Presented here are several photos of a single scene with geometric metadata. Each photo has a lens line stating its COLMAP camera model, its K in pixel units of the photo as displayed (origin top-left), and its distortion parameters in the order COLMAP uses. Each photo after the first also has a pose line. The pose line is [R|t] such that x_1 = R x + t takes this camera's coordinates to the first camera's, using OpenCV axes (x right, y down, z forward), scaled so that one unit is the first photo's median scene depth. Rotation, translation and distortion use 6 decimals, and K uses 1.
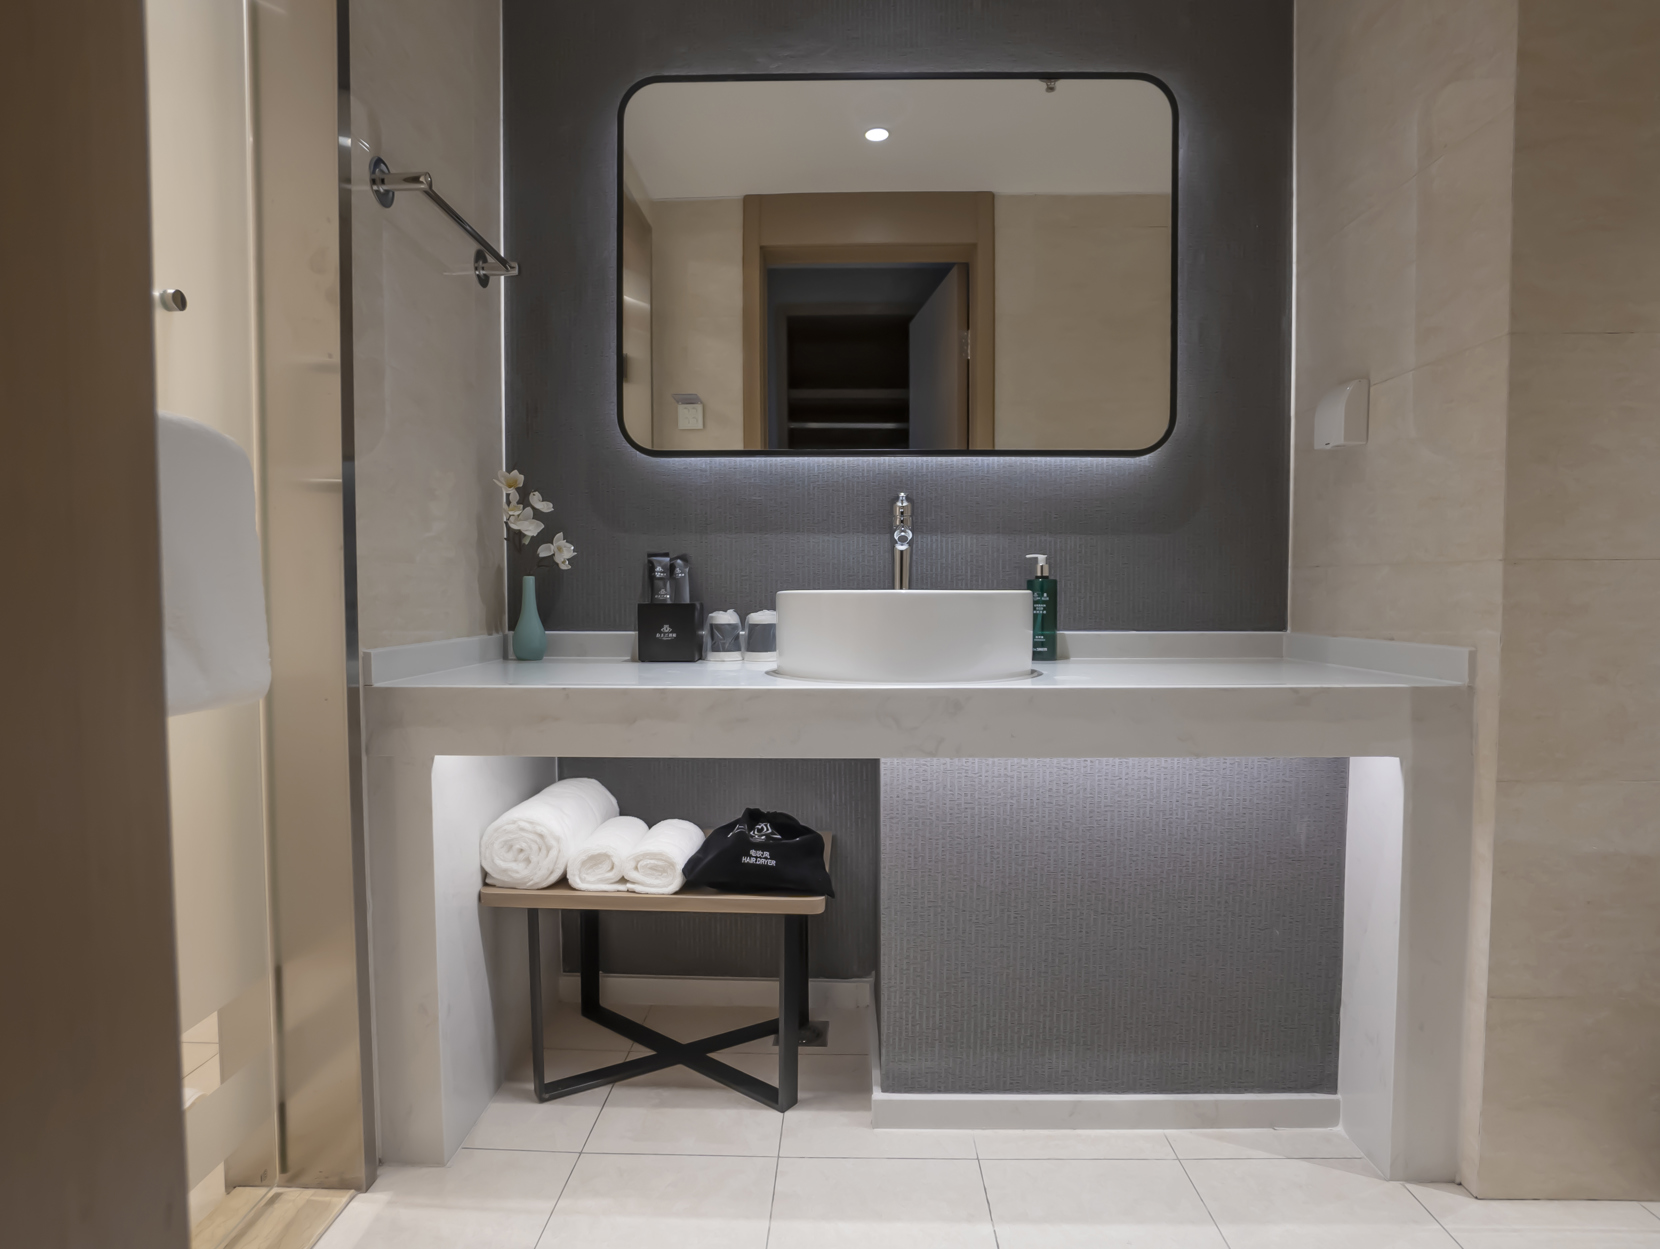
lens RADIAL K [[902.3, 0, 830.3], [0, 902.3, 625.3], [0, 0, 1]] dist [-0.029146, 0.000970]
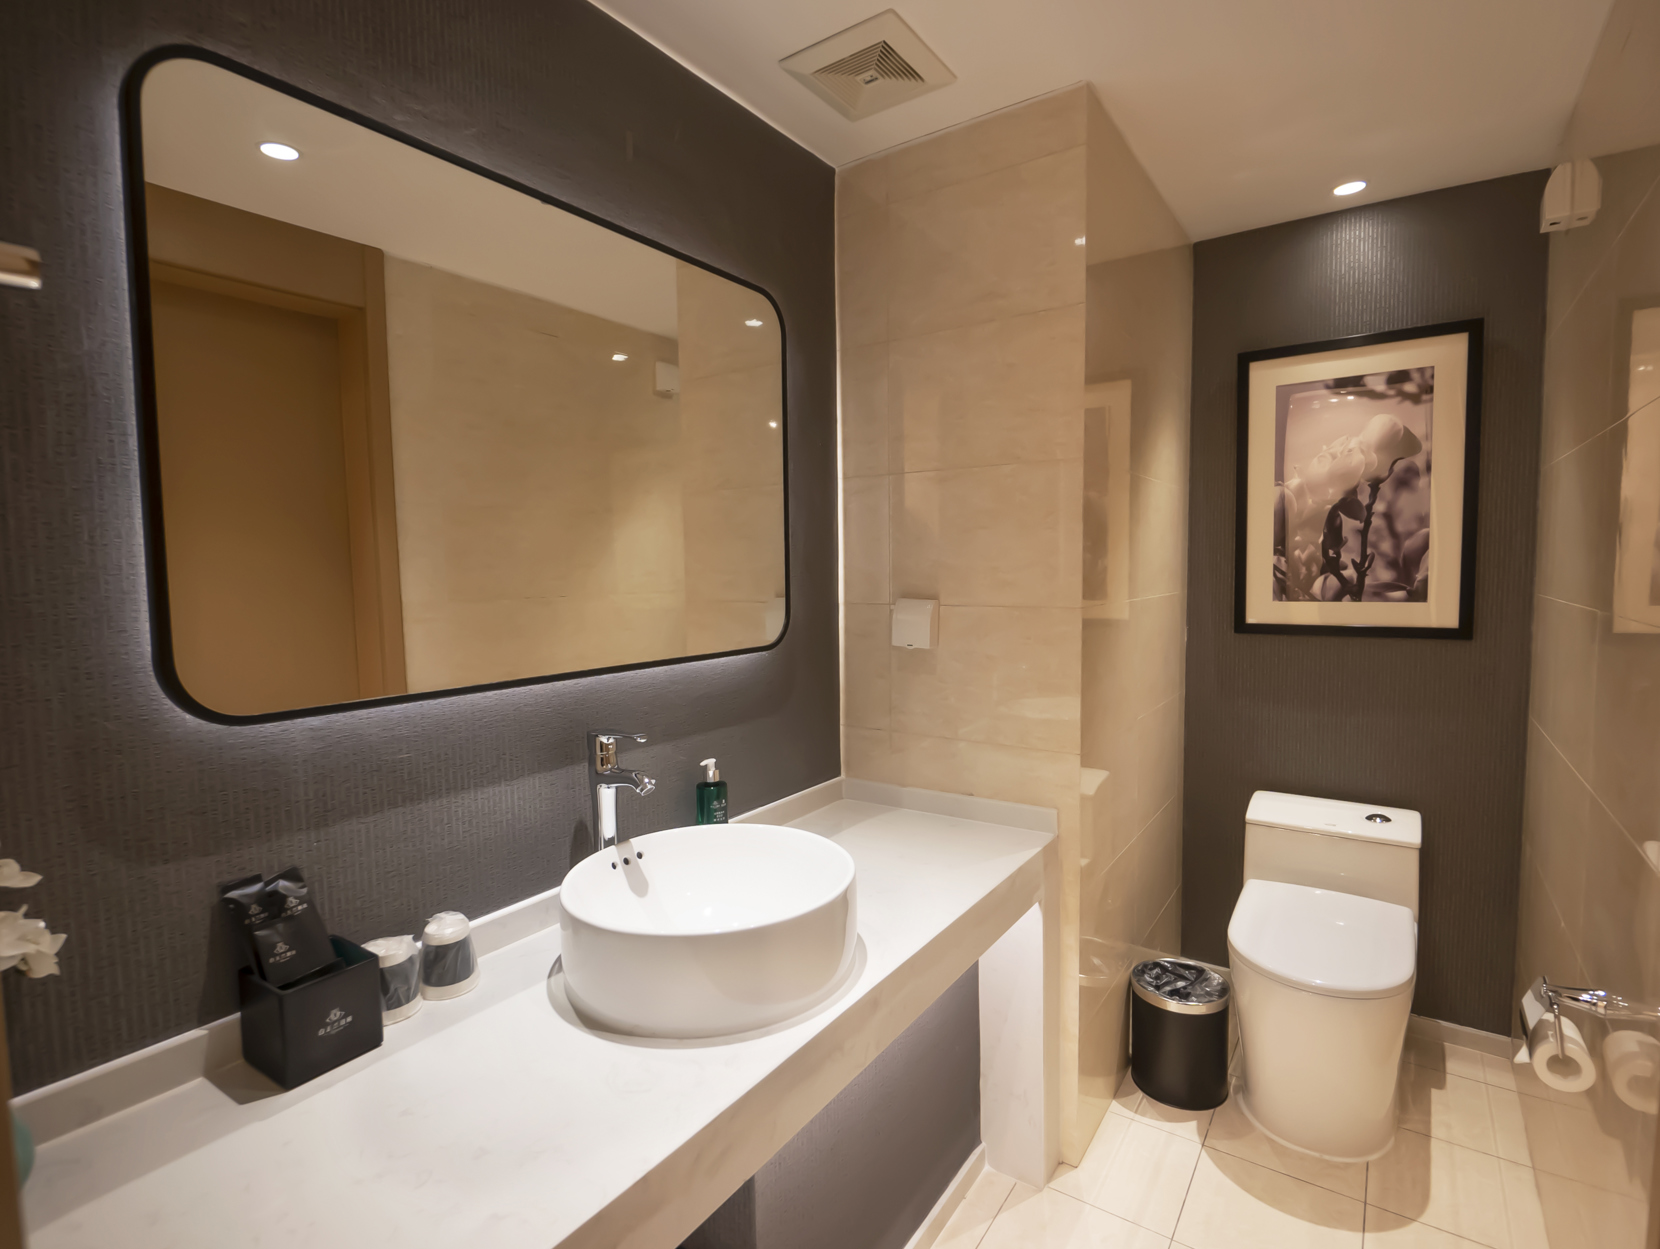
lens RADIAL K [[816.8, 0, 832.4], [0, 816.8, 622.6], [0, 0, 1]] dist [0.000352, 0.000140]
pose [[0.546135, -0.068066, 0.834928, -0.415880], [0.046772, 0.997616, 0.050734, -0.258651], [-0.836391, 0.011344, 0.548016, 0.386210]]
